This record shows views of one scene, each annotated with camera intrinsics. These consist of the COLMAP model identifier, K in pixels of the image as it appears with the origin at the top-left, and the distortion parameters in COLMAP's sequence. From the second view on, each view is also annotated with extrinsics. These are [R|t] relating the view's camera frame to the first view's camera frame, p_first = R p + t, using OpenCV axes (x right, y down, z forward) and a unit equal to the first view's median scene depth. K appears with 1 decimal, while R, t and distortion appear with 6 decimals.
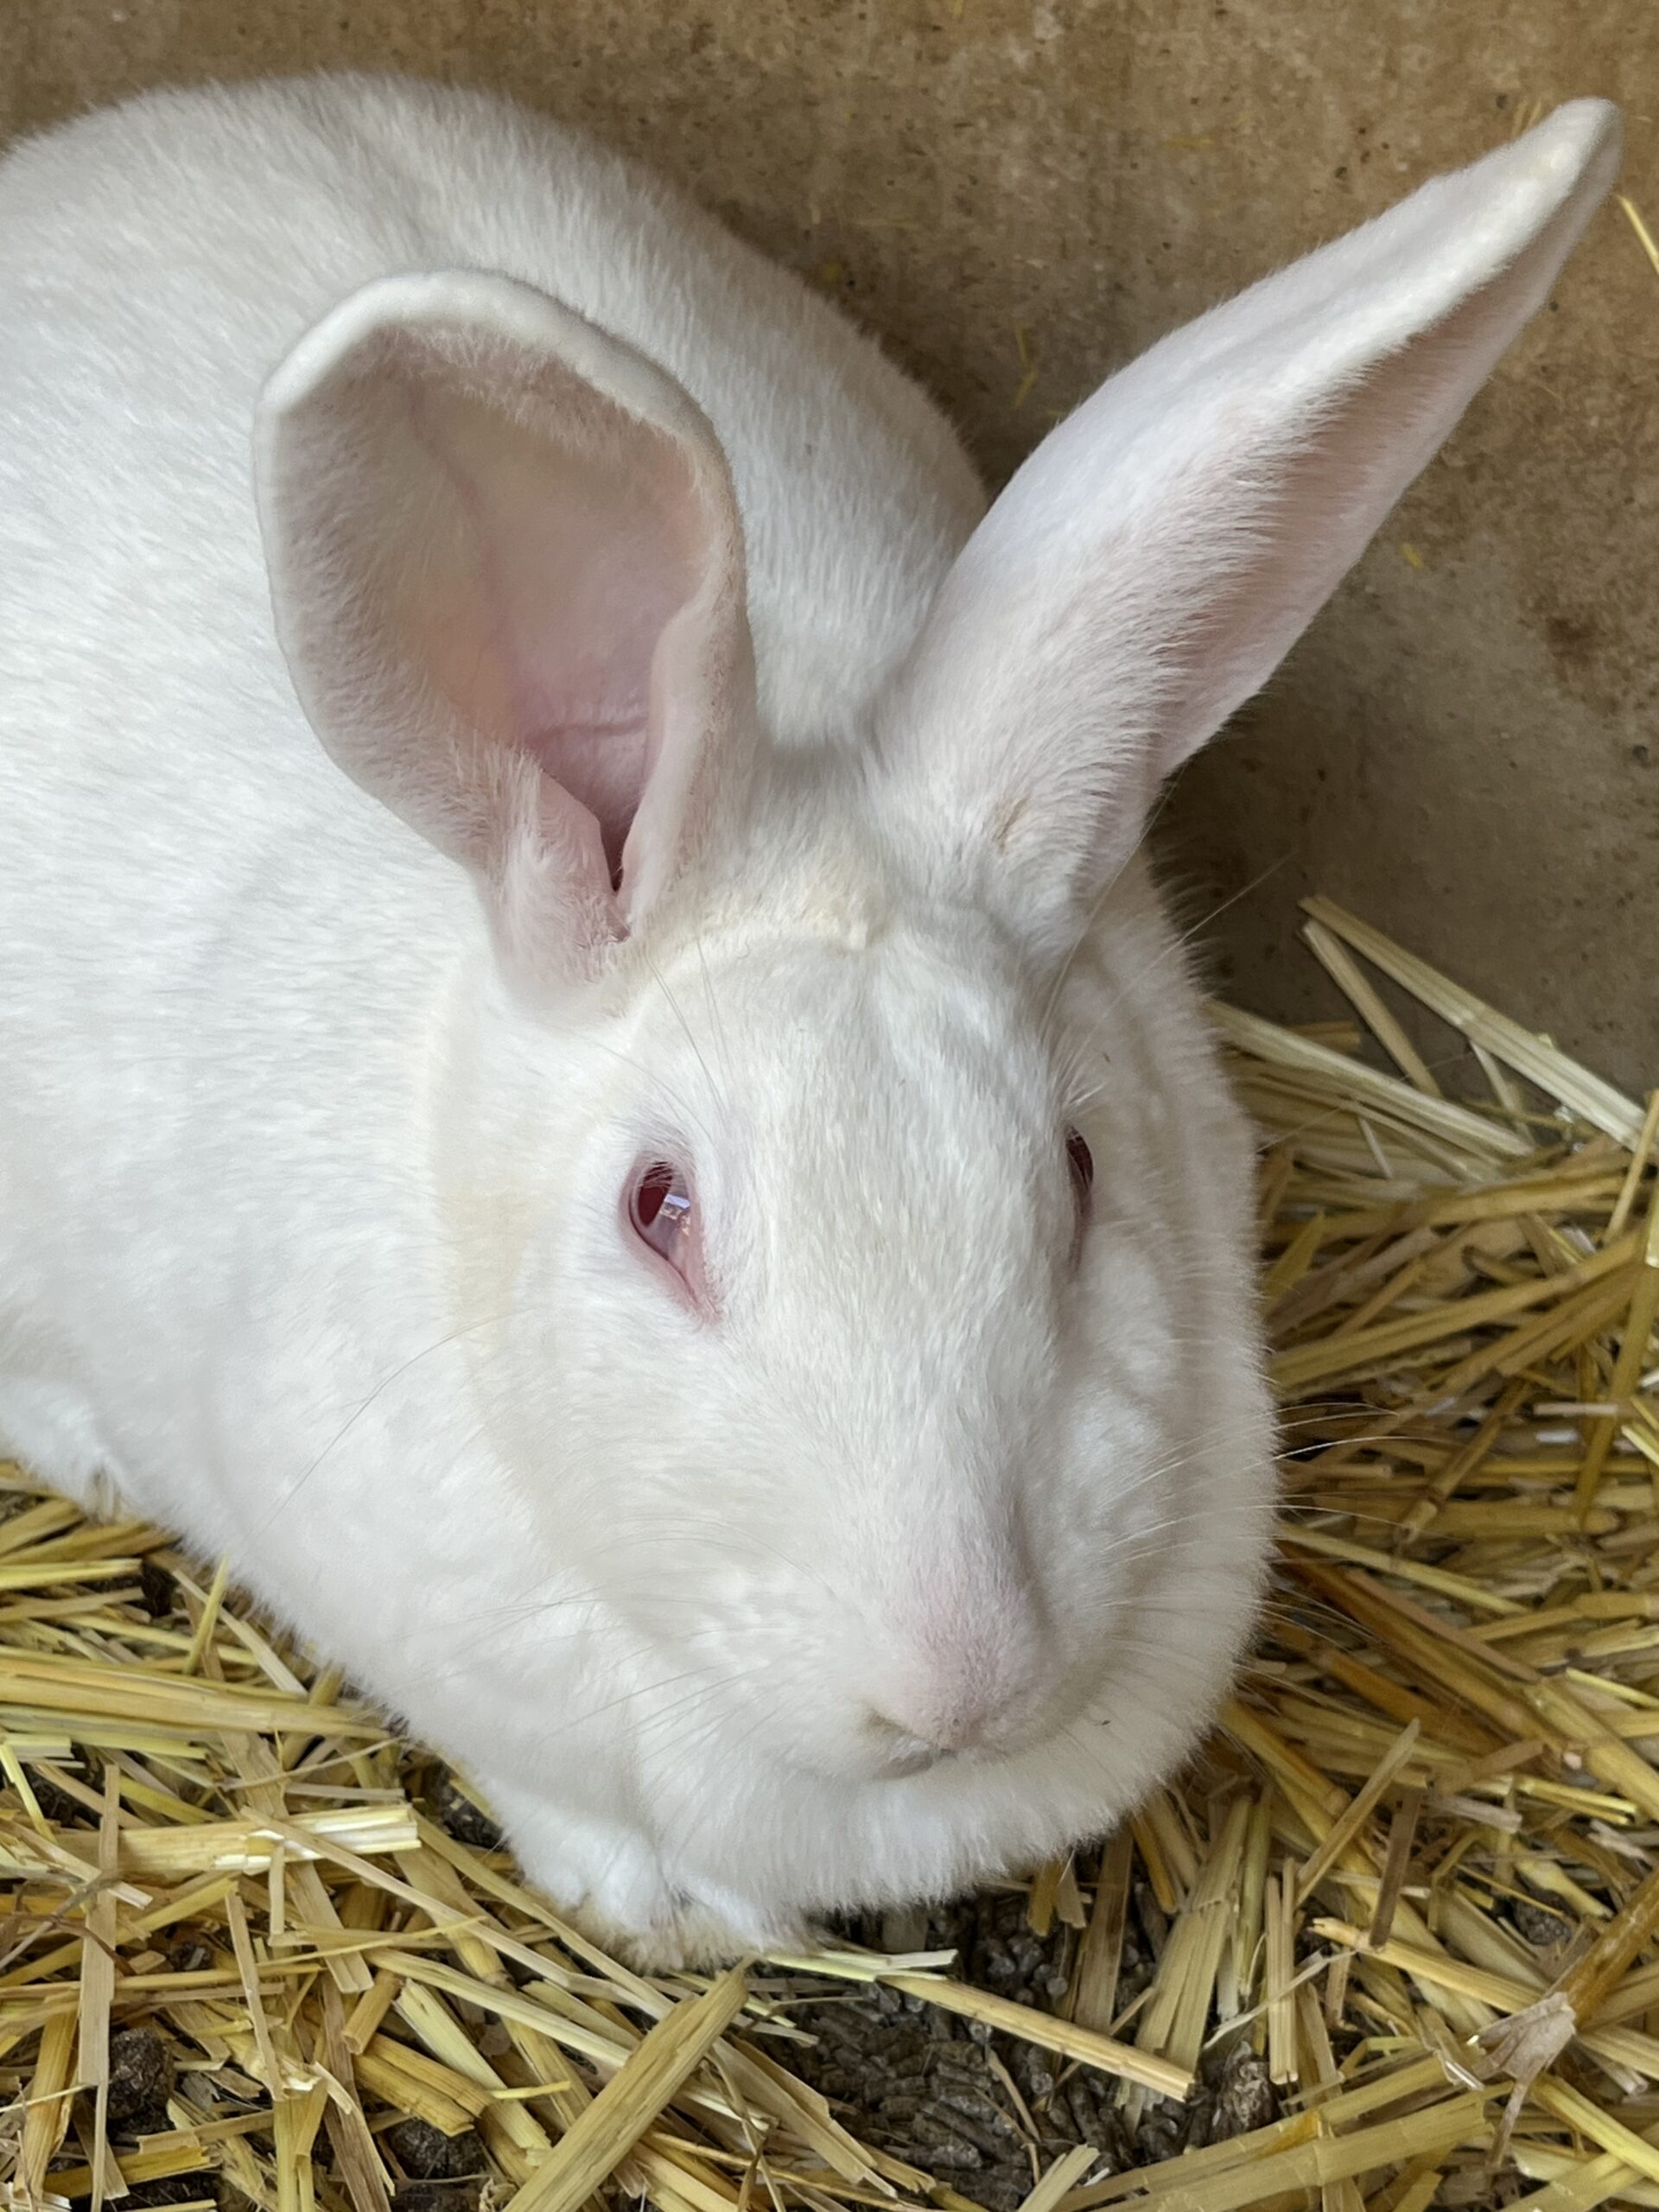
lens RADIAL K [[3576.4, 0, 829.5], [0, 3576.4, 1106.0], [0, 0, 1]] dist [0.099987, -0.621629]
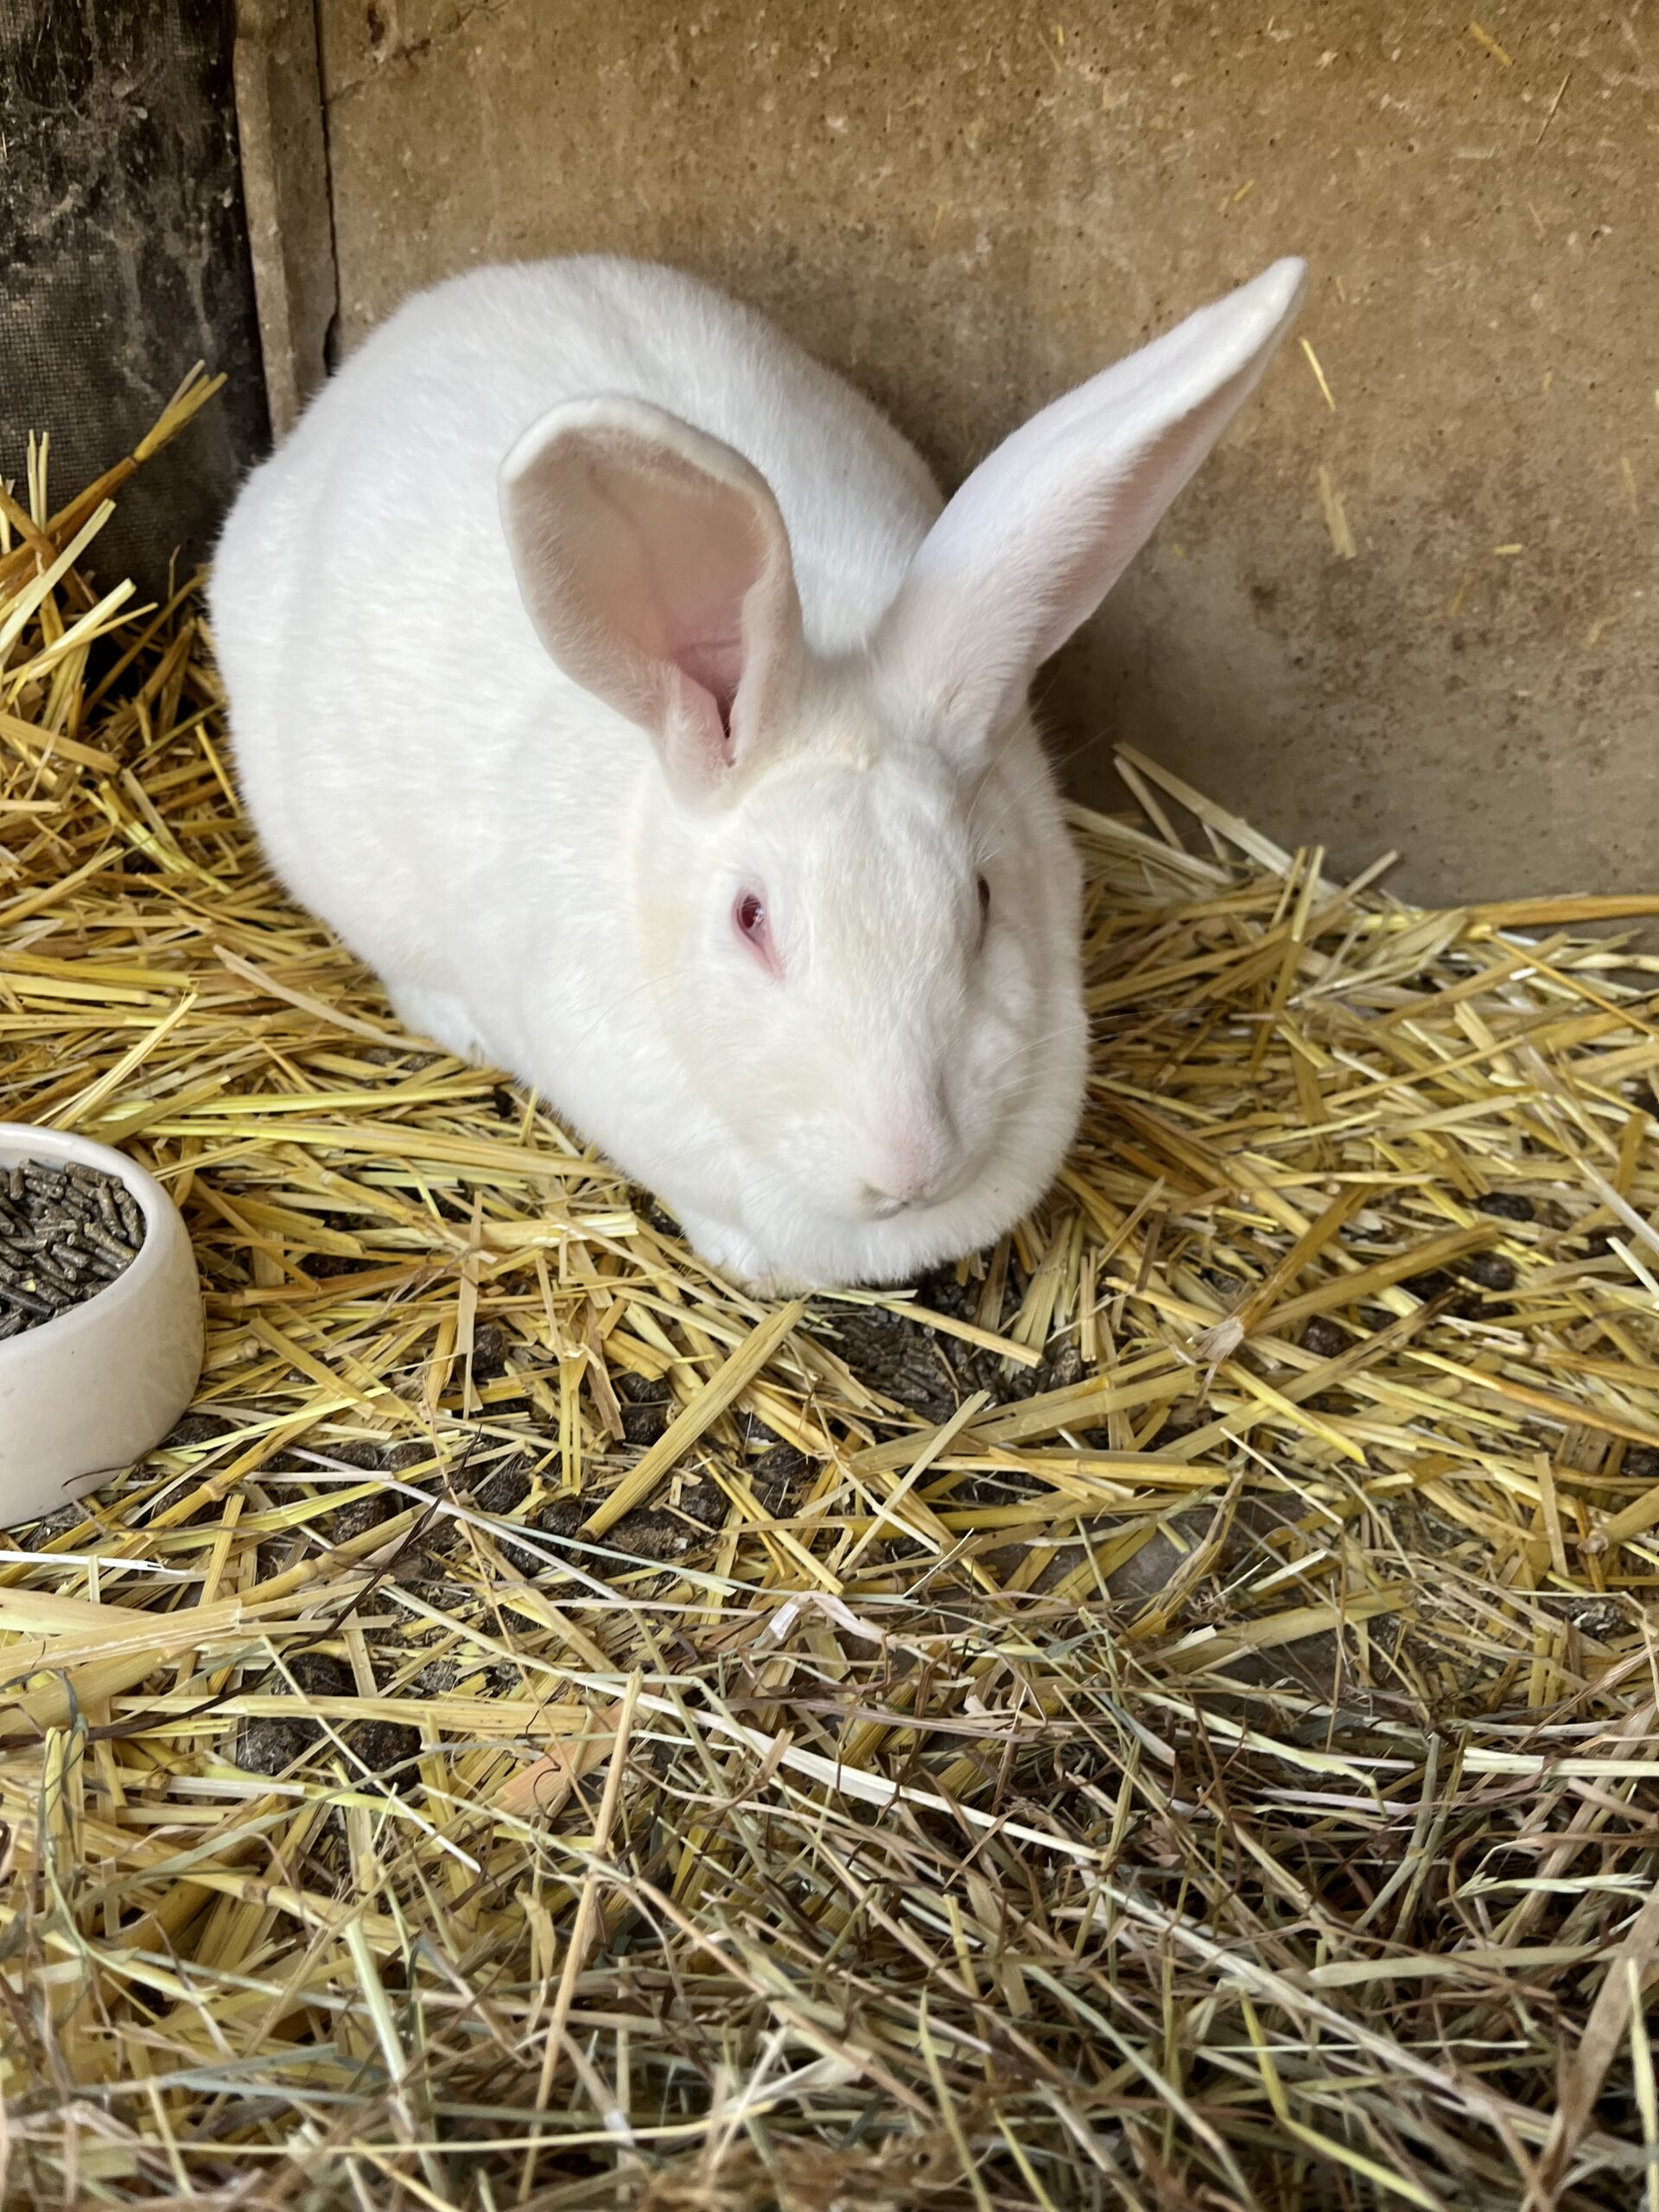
lens RADIAL K [[1700.1, 0, 829.5], [0, 1700.1, 1106.0], [0, 0, 1]] dist [0.042340, -0.047546]
pose [[0.999564, 0.009202, -0.028073, 0.012745], [-0.006157, 0.994276, 0.106662, 0.040621], [0.028894, -0.106443, 0.993899, 0.107180]]
